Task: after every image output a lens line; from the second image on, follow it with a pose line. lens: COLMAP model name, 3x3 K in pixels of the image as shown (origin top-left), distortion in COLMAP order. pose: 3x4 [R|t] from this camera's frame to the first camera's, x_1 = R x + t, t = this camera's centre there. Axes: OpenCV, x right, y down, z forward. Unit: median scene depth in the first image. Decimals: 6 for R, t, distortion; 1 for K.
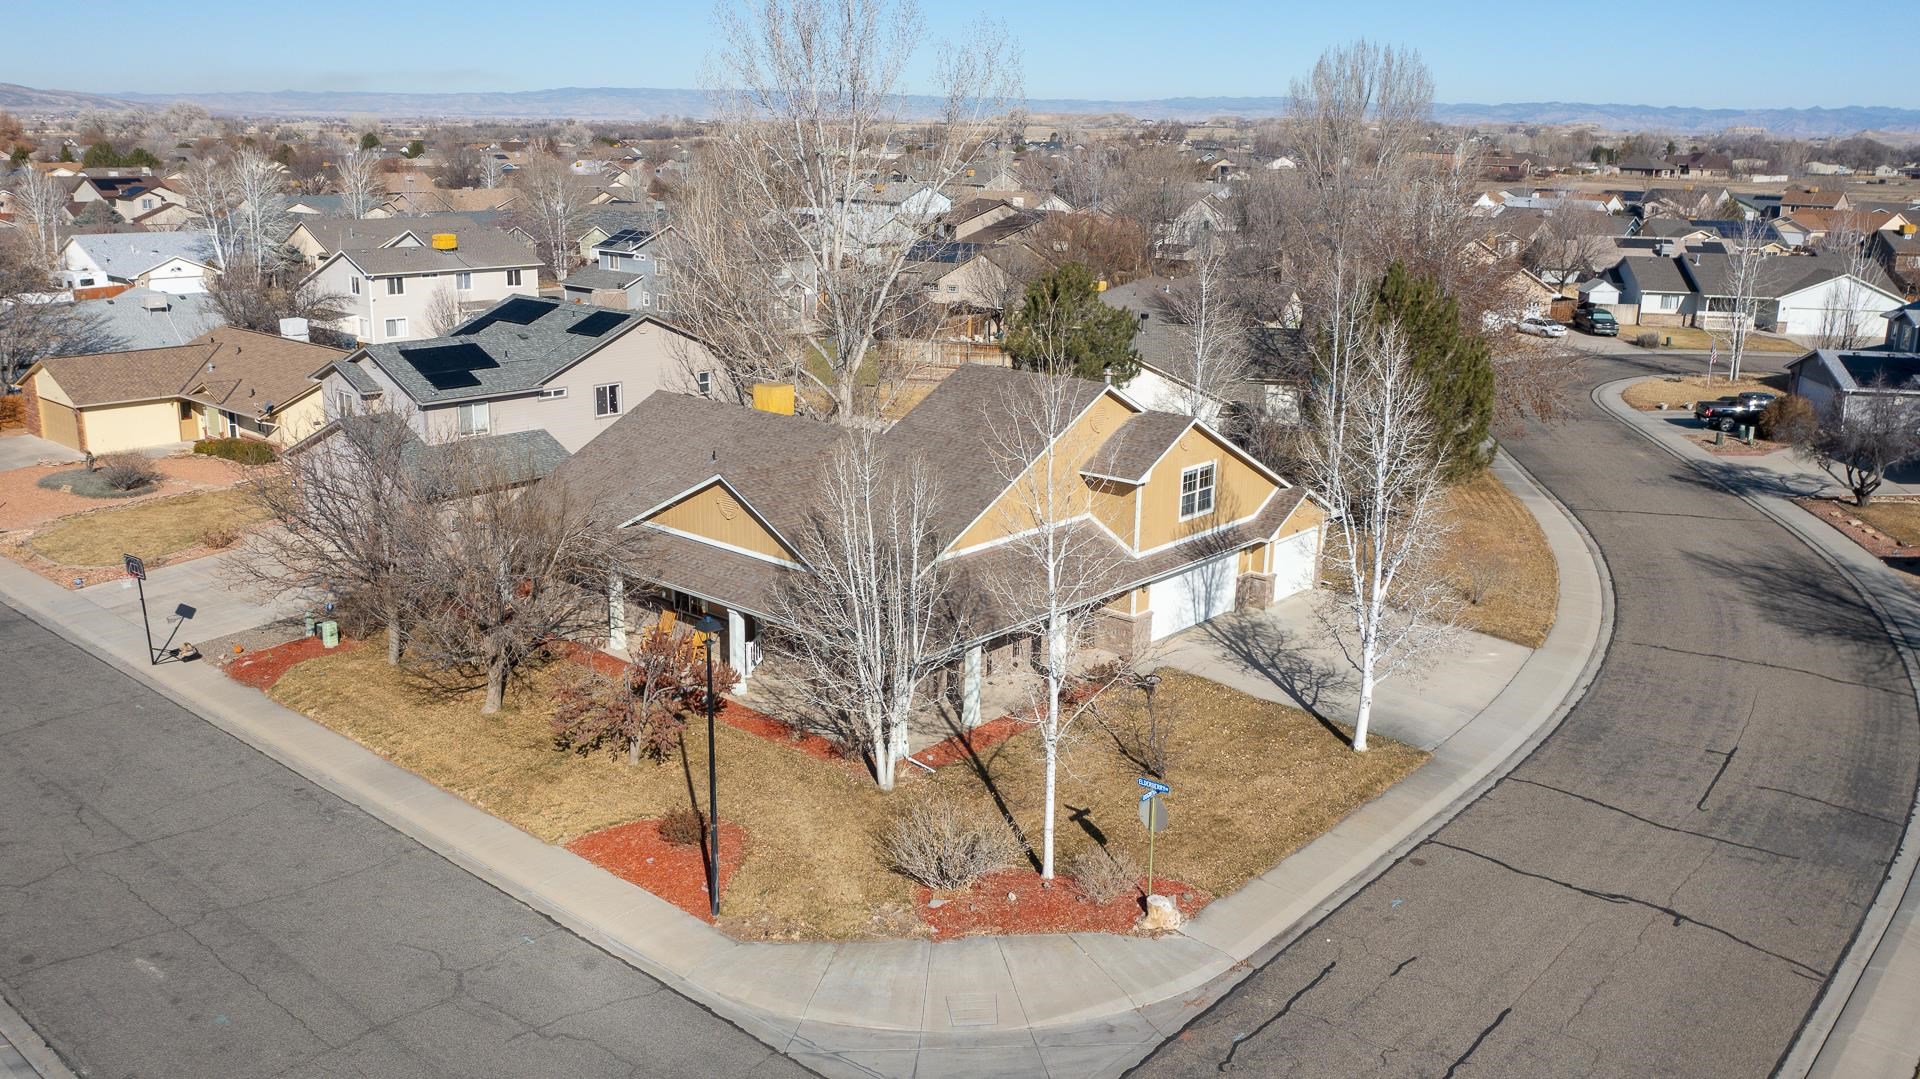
lens RADIAL K [[1537.2, 0, 964.9], [0, 1537.2, 534.2], [0, 0, 1]] dist [-0.026905, 0.017340]
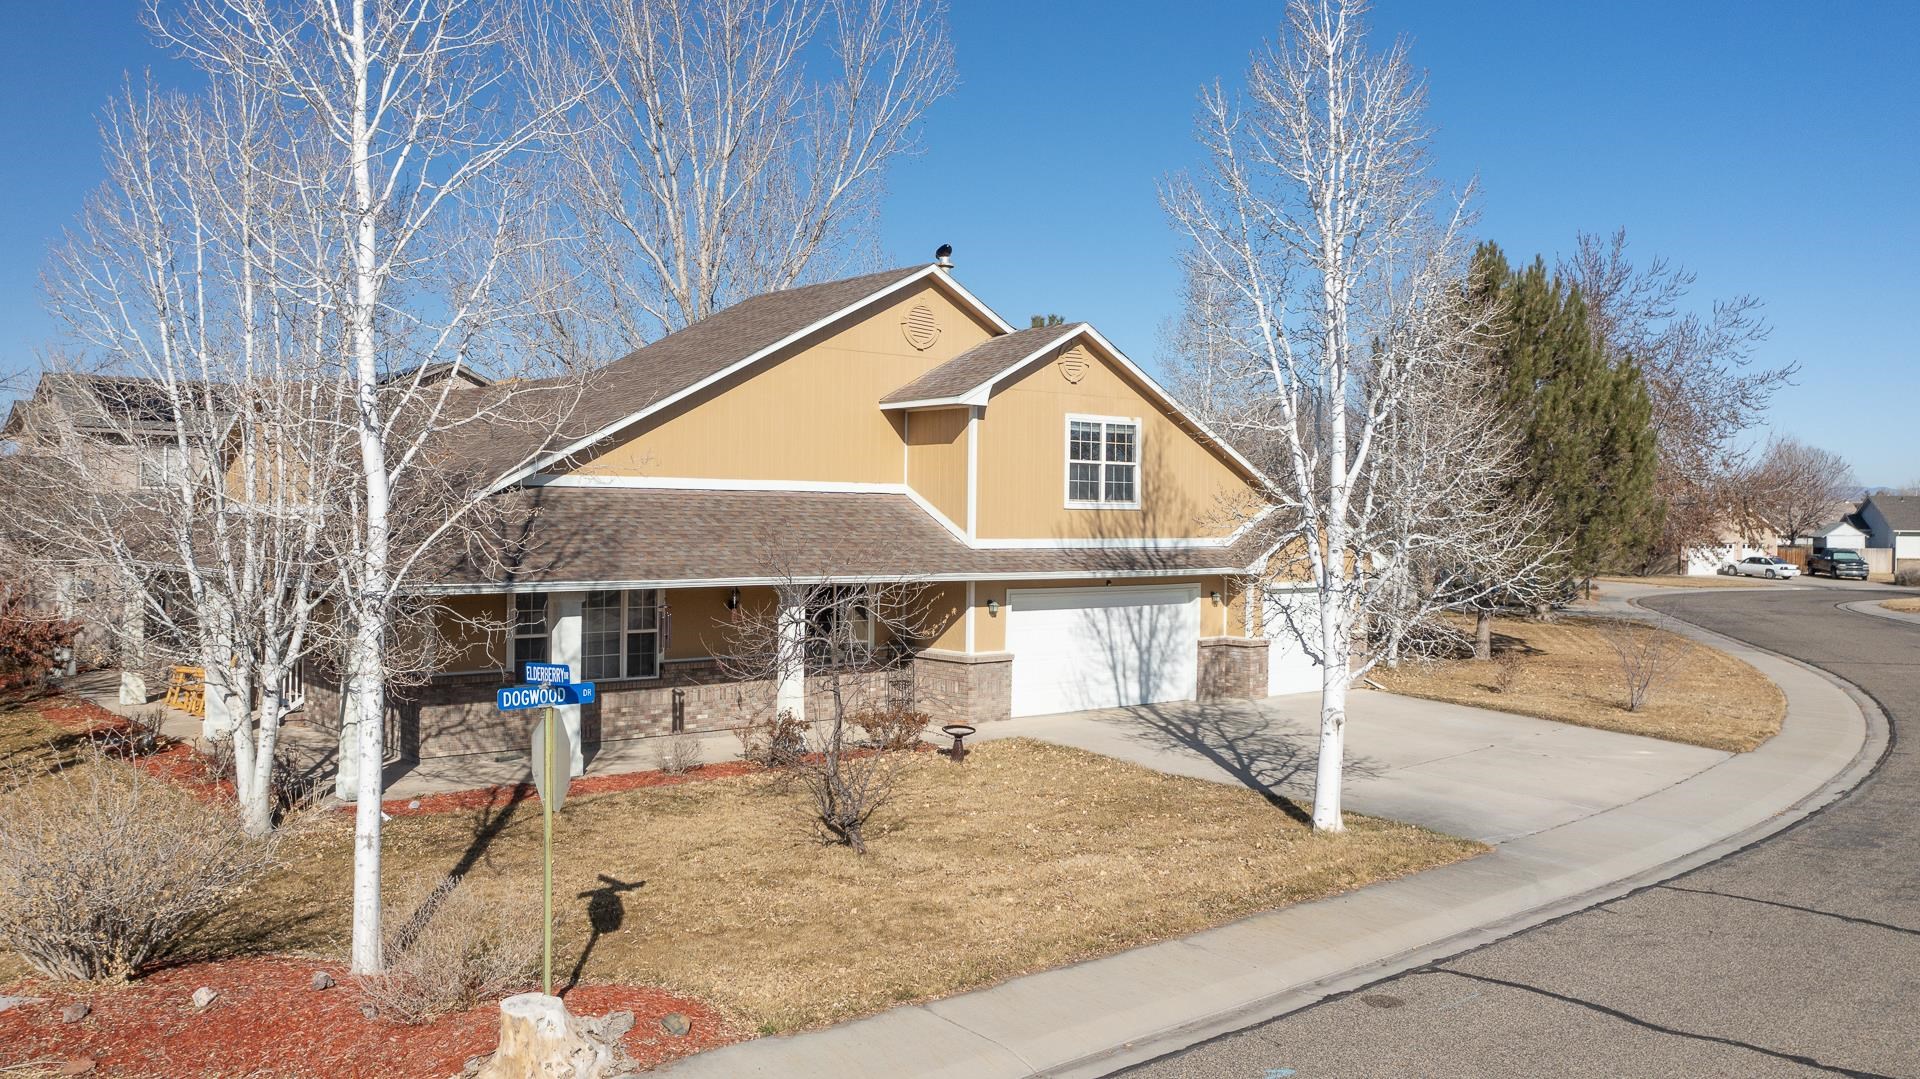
lens RADIAL K [[1537.2, 0, 964.4], [0, 1537.2, 532.4], [0, 0, 1]] dist [-0.026905, 0.017340]
pose [[0.990482, -0.007217, -0.137456, 0.179174], [-0.027098, 0.968858, -0.246128, 0.143771], [0.134952, 0.247510, 0.959441, 0.432479]]
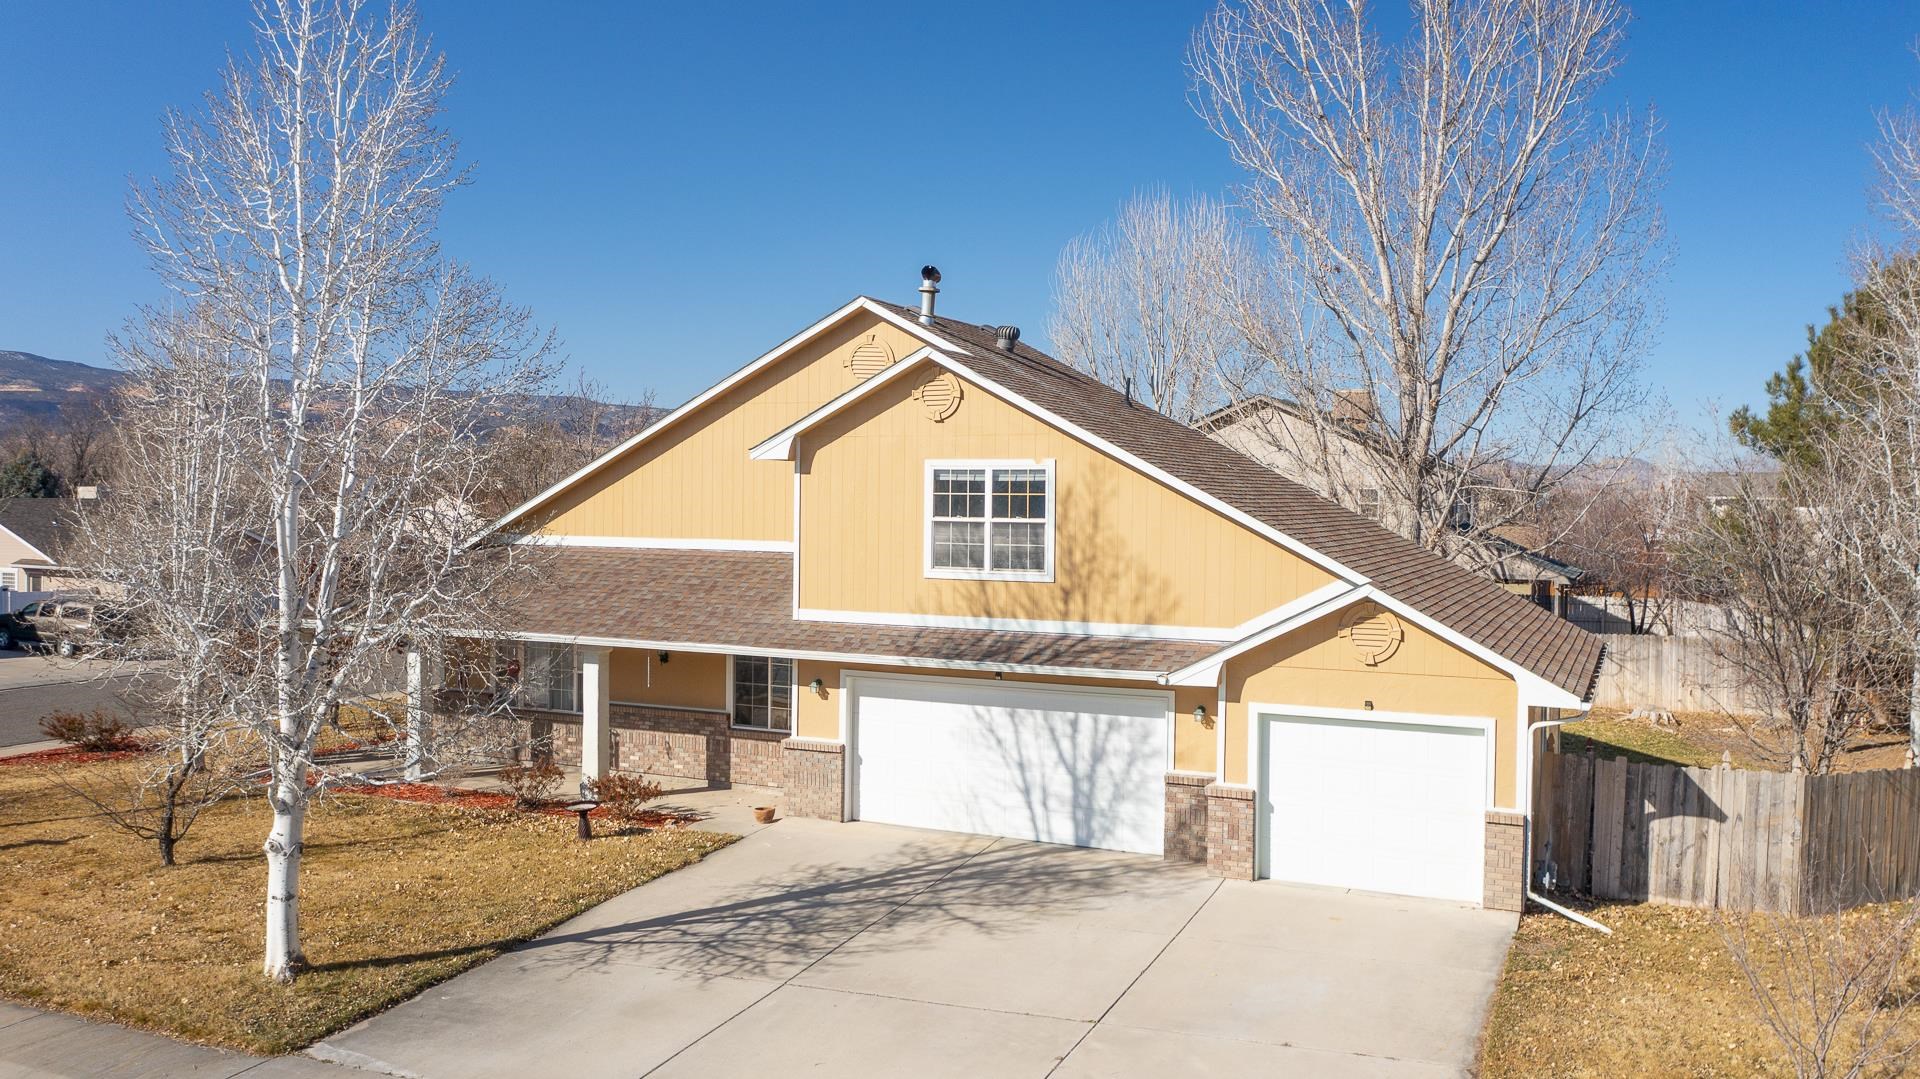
lens RADIAL K [[1537.2, 0, 956.9], [0, 1537.2, 538.0], [0, 0, 1]] dist [-0.026905, 0.017340]
pose [[0.279816, 0.011121, -0.959989, 0.584846], [-0.253665, 0.965254, -0.062756, 0.007508], [0.925936, 0.261076, 0.272914, 0.866314]]
